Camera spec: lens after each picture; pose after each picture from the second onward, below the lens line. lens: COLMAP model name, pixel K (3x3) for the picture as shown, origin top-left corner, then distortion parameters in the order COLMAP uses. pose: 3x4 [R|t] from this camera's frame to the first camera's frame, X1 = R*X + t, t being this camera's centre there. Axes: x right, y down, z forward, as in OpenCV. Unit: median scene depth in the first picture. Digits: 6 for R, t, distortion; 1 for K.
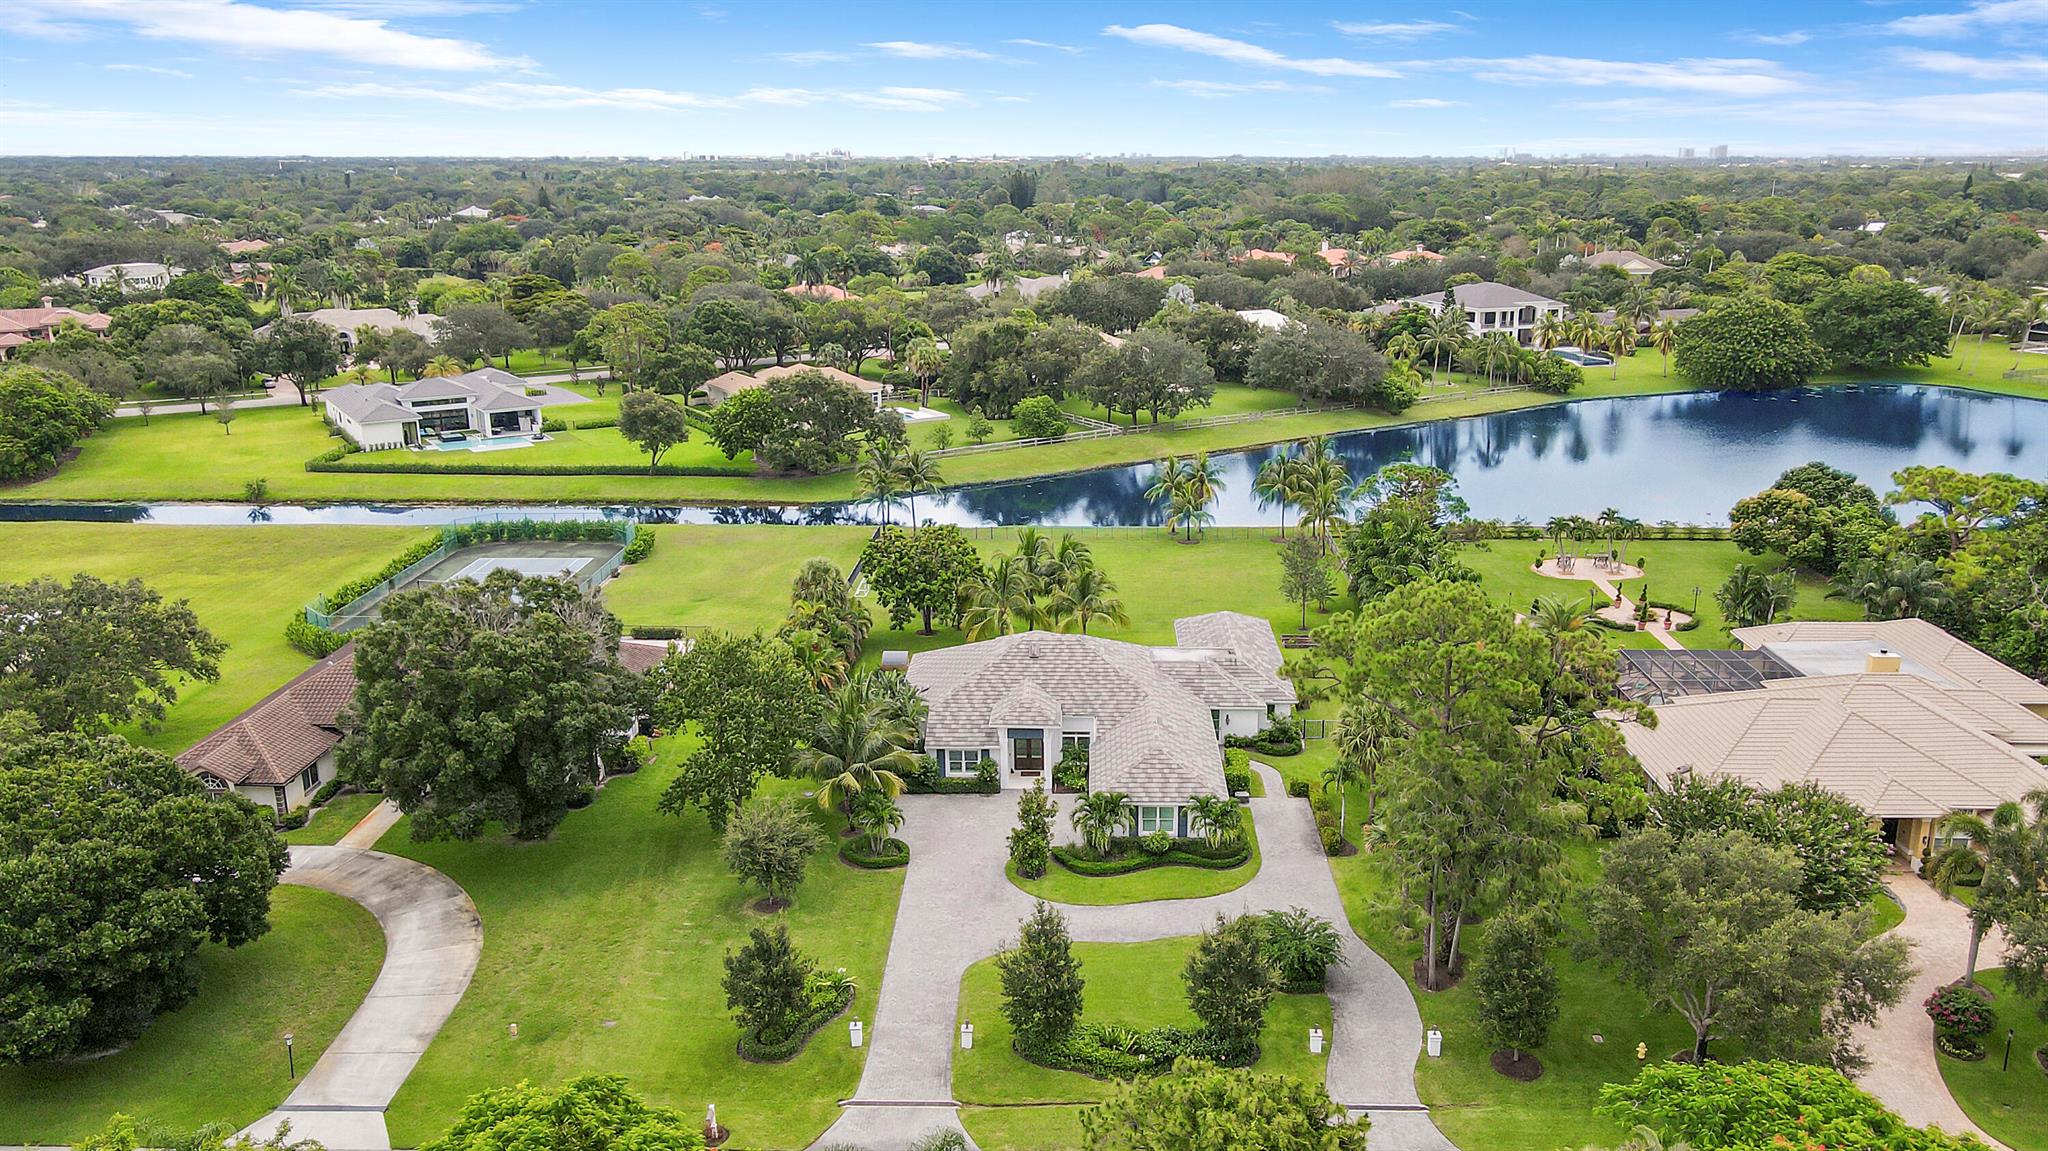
lens RADIAL K [[1436.3, 0, 1024.0], [0, 1436.3, 575.5], [0, 0, 1]] dist [0.003054, 0.005755]
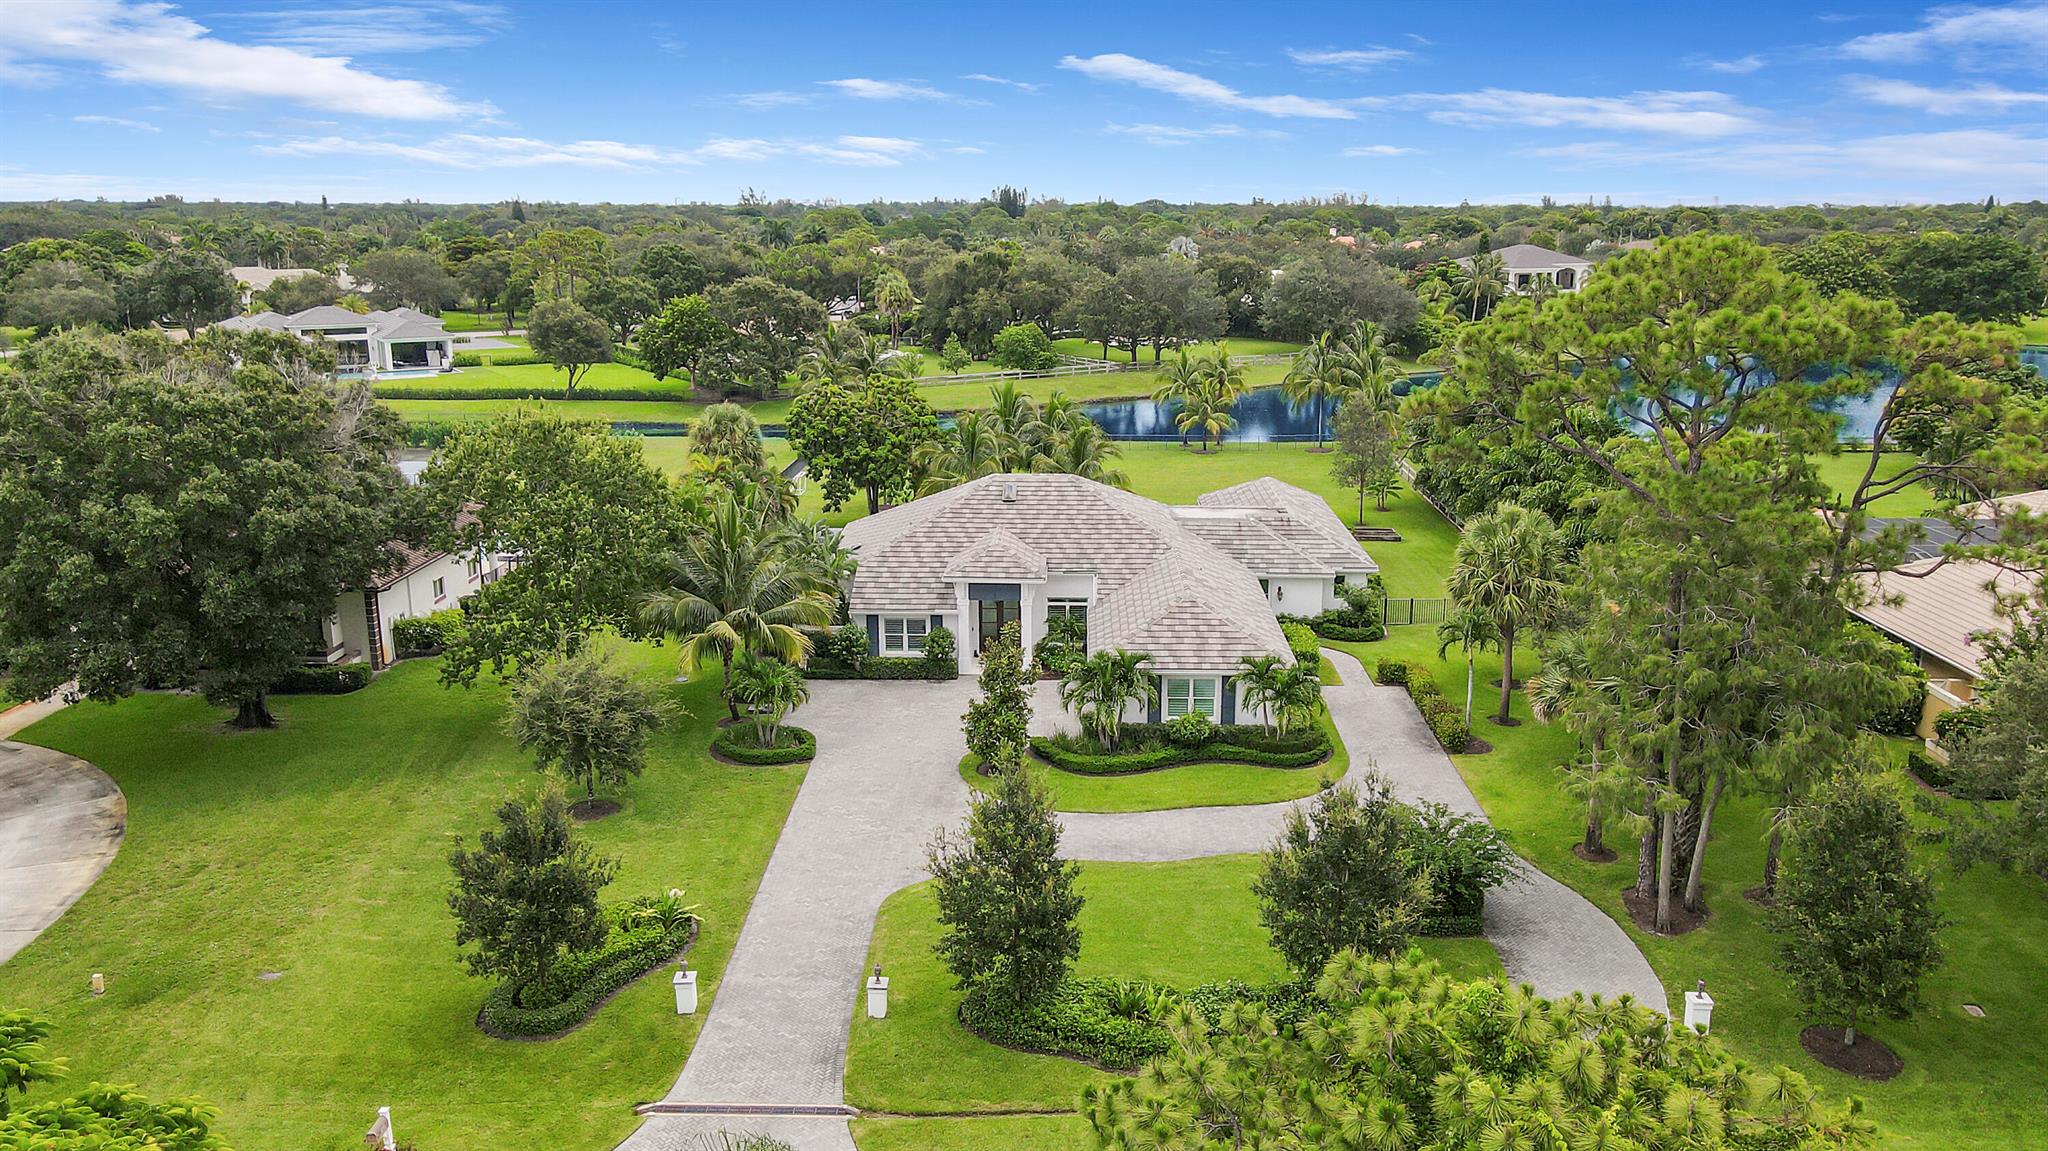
lens RADIAL K [[1500.4, 0, 1014.1], [0, 1500.4, 580.0], [0, 0, 1]] dist [0.007421, 0.010725]
pose [[0.999963, 0.008086, 0.002952, 0.009616], [-0.008051, 0.999899, -0.011678, 0.131522], [-0.003046, 0.011654, 0.999927, 0.325416]]
